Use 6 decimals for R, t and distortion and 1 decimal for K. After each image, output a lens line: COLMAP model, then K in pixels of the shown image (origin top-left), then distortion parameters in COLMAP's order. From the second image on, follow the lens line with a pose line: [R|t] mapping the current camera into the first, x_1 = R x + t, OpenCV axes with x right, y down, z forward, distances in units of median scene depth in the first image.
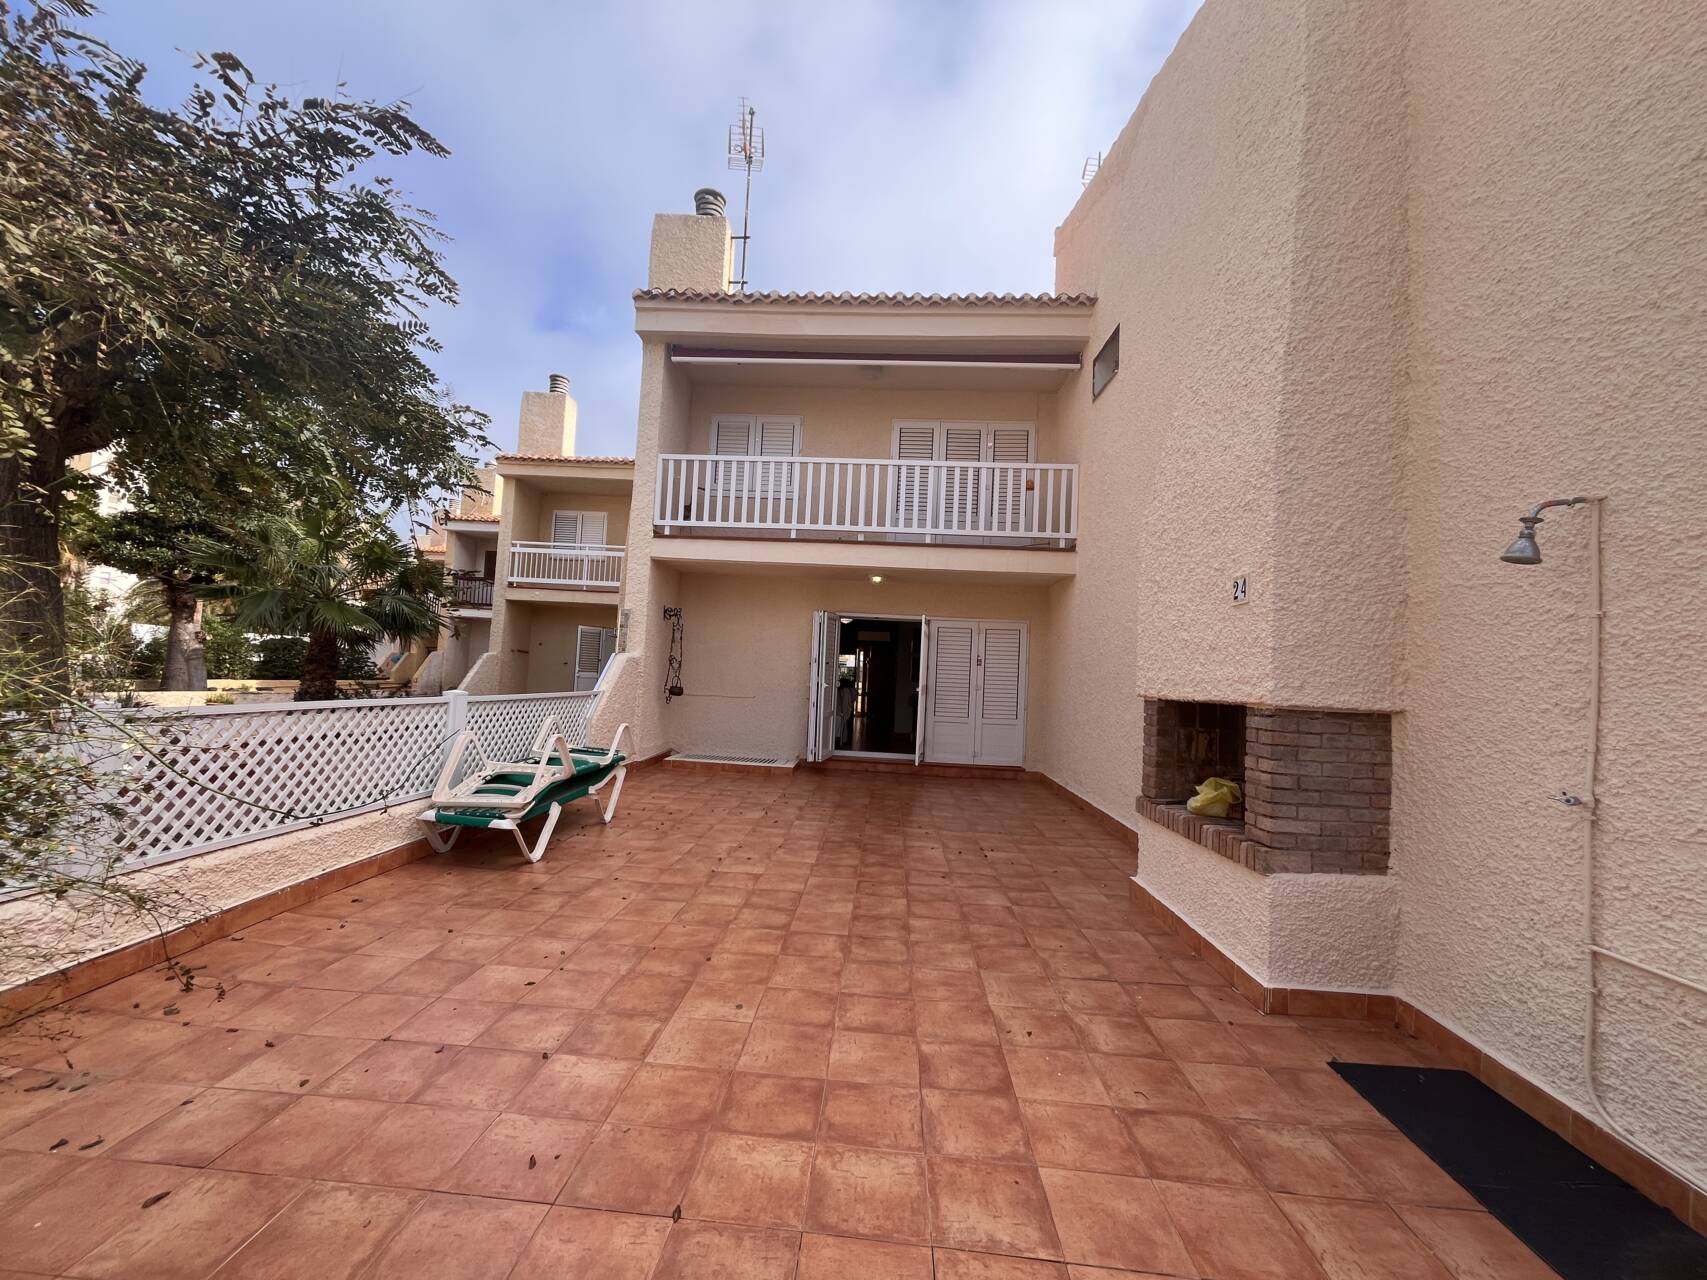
lens RADIAL K [[685.8, 0, 844.2], [0, 685.8, 641.9], [0, 0, 1]] dist [-0.003356, 0.000590]
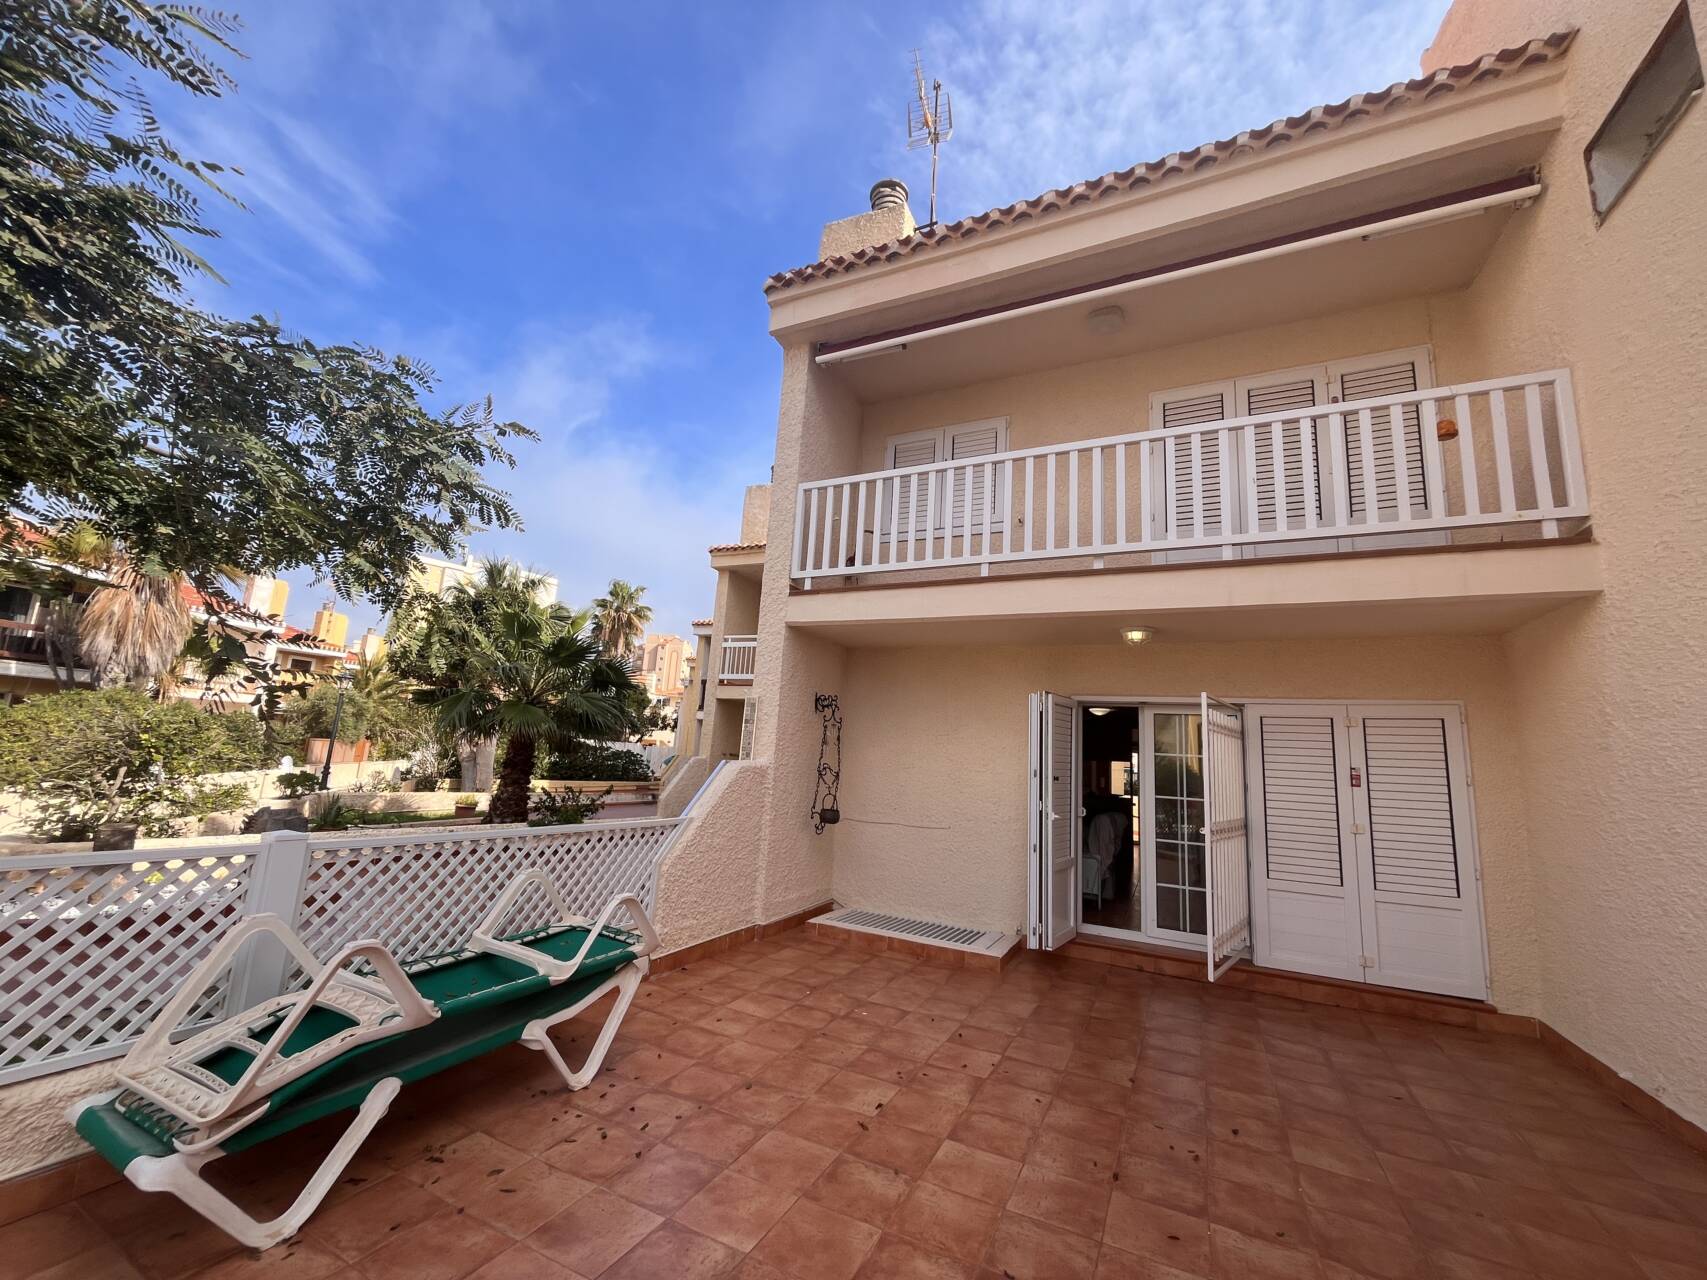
lens RADIAL K [[685.8, 0, 845.1], [0, 685.8, 640.7], [0, 0, 1]] dist [-0.003356, 0.000590]
pose [[0.922591, -0.060013, -0.381082, 0.077399], [0.001878, 0.988513, -0.151125, 0.003579], [0.385774, 0.138711, 0.912106, 0.675773]]
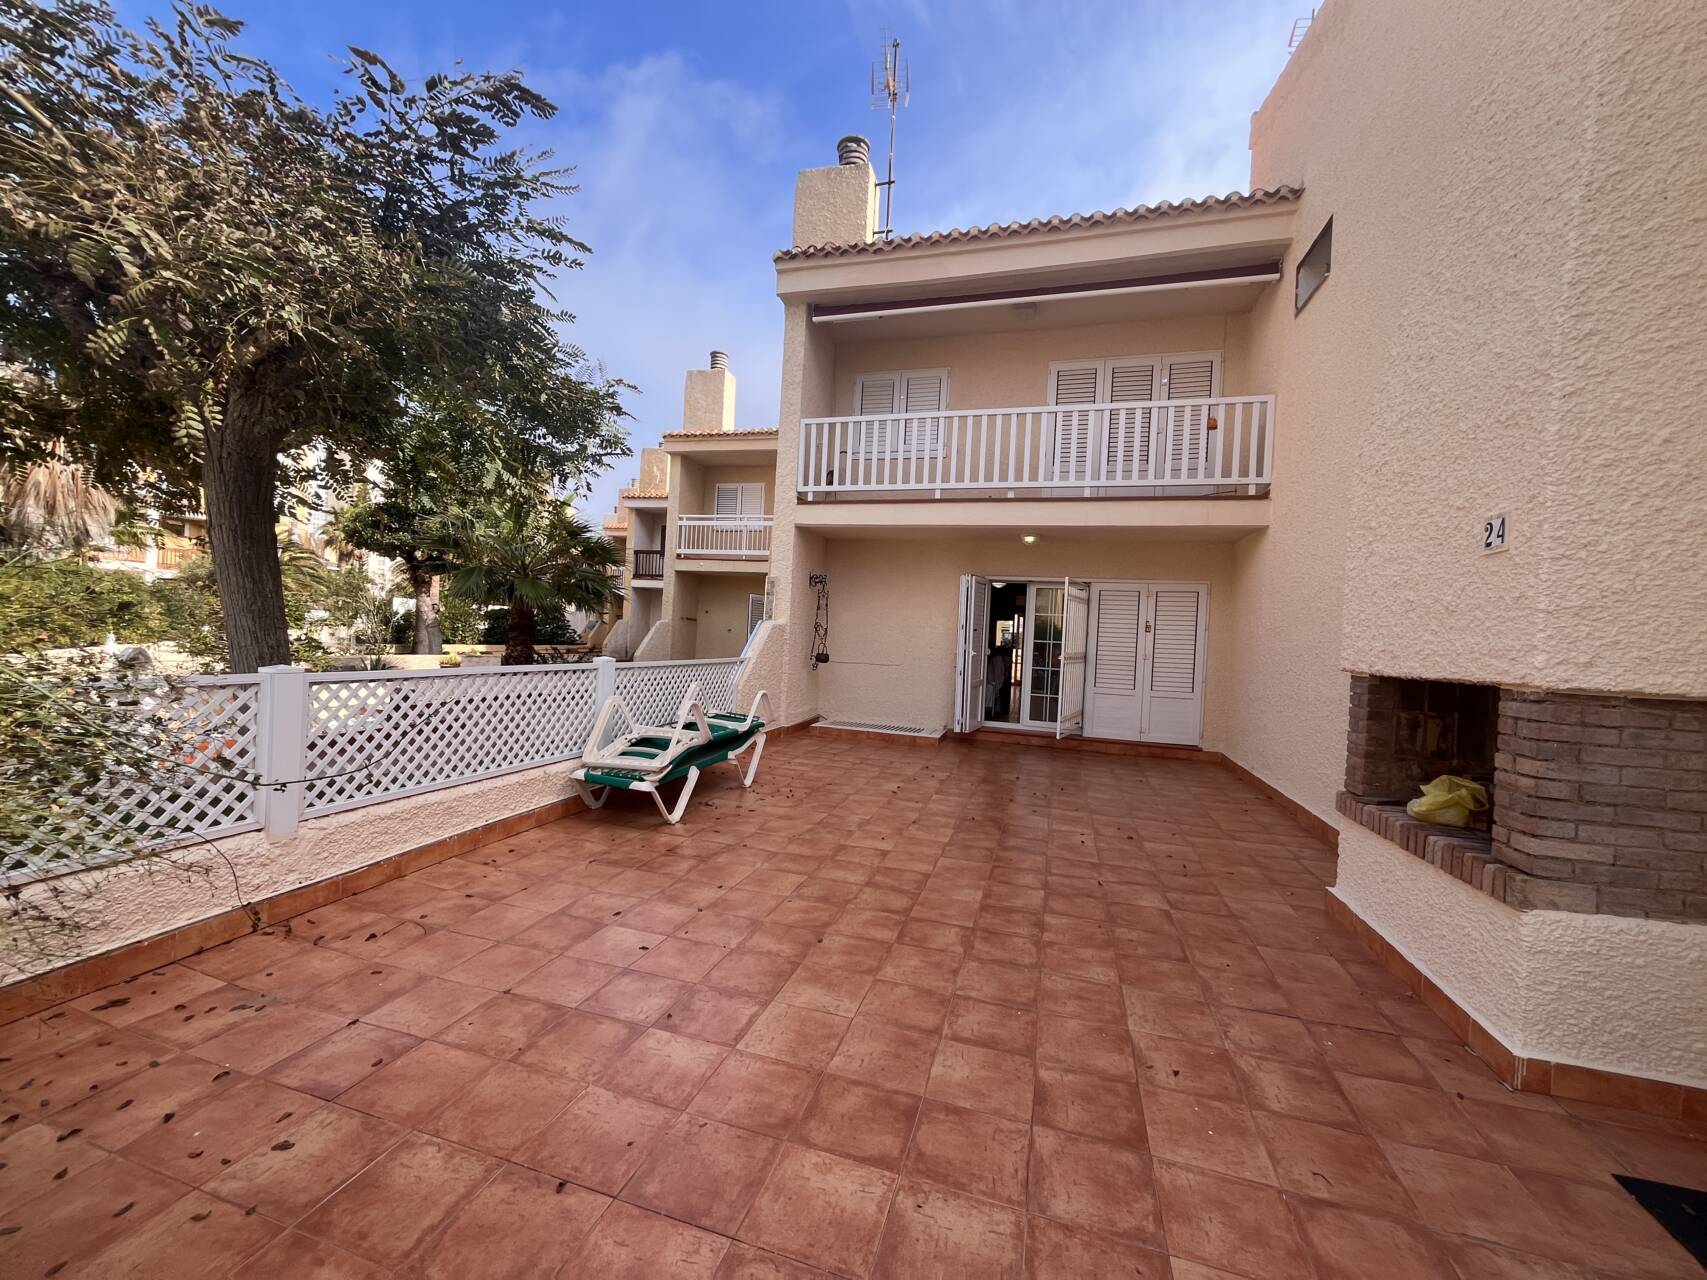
lens RADIAL K [[685.8, 0, 845.3], [0, 685.8, 642.2], [0, 0, 1]] dist [-0.003356, 0.000590]
pose [[0.972428, 0.002118, -0.233195, 0.040615], [0.009481, 0.998773, 0.048604, 0.000259], [0.233012, -0.049475, 0.971214, 0.067718]]
